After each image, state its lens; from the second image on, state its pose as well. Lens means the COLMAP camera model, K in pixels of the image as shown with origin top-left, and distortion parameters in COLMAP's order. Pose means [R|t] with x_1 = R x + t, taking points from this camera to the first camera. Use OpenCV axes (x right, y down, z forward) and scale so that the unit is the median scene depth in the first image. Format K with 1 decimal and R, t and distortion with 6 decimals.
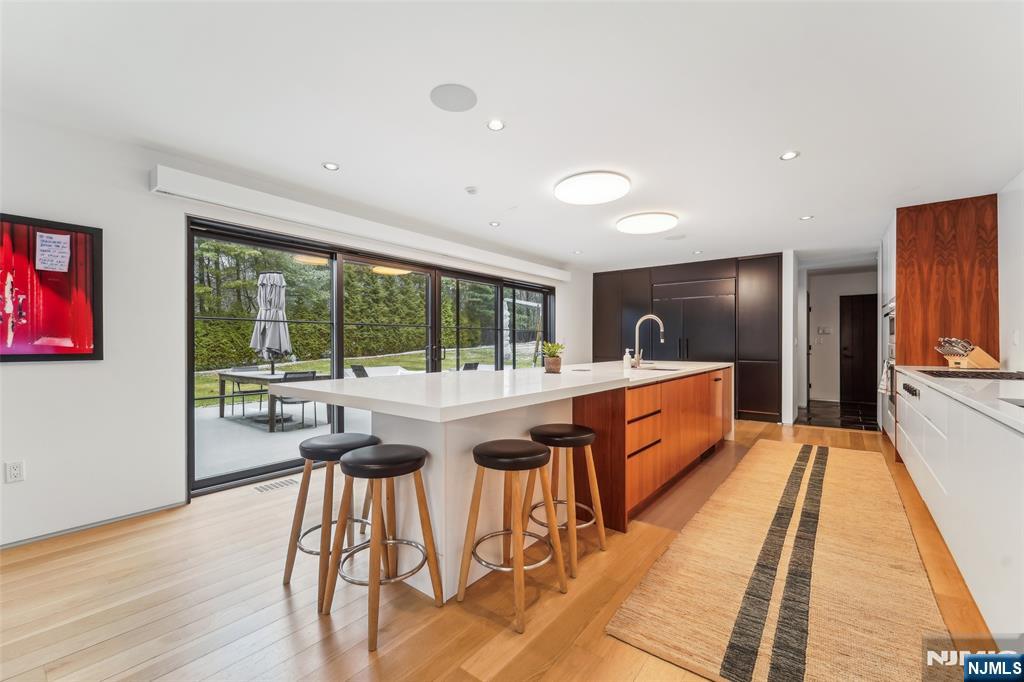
lens RADIAL K [[421.4, 0, 508.2], [0, 421.4, 344.8], [0, 0, 1]] dist [0.000351, 0.000297]
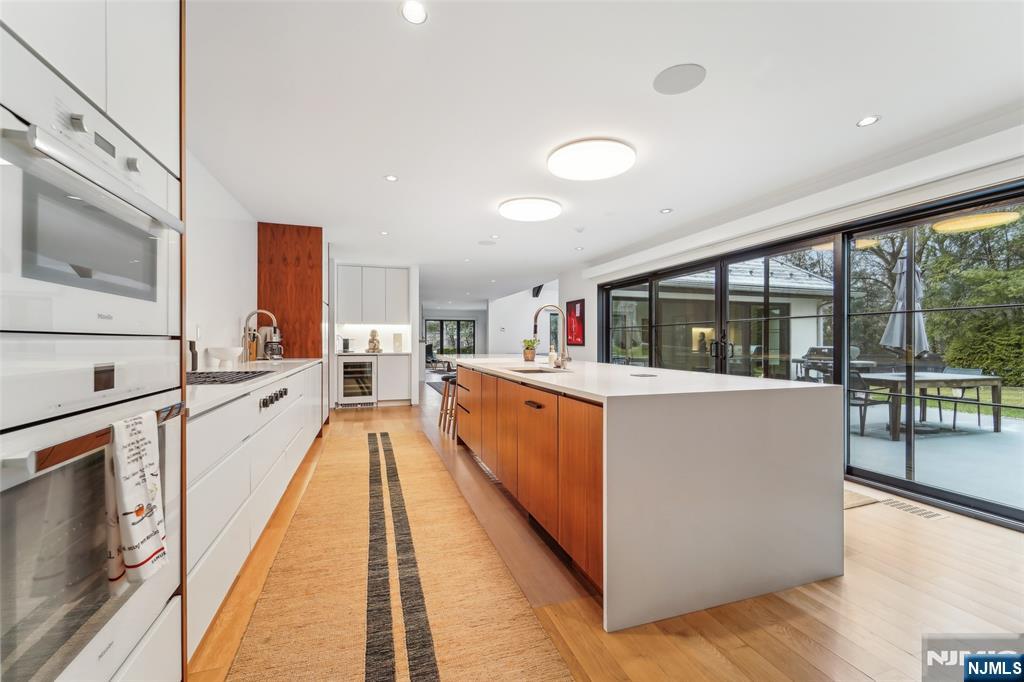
lens RADIAL K [[421.4, 0, 507.4], [0, 421.4, 344.4], [0, 0, 1]] dist [0.000351, 0.000297]
pose [[-0.553580, 0.002896, -0.832791, 1.392360], [-0.000874, 0.999991, 0.004059, 0.007122], [0.832796, 0.002975, -0.553573, 1.825809]]
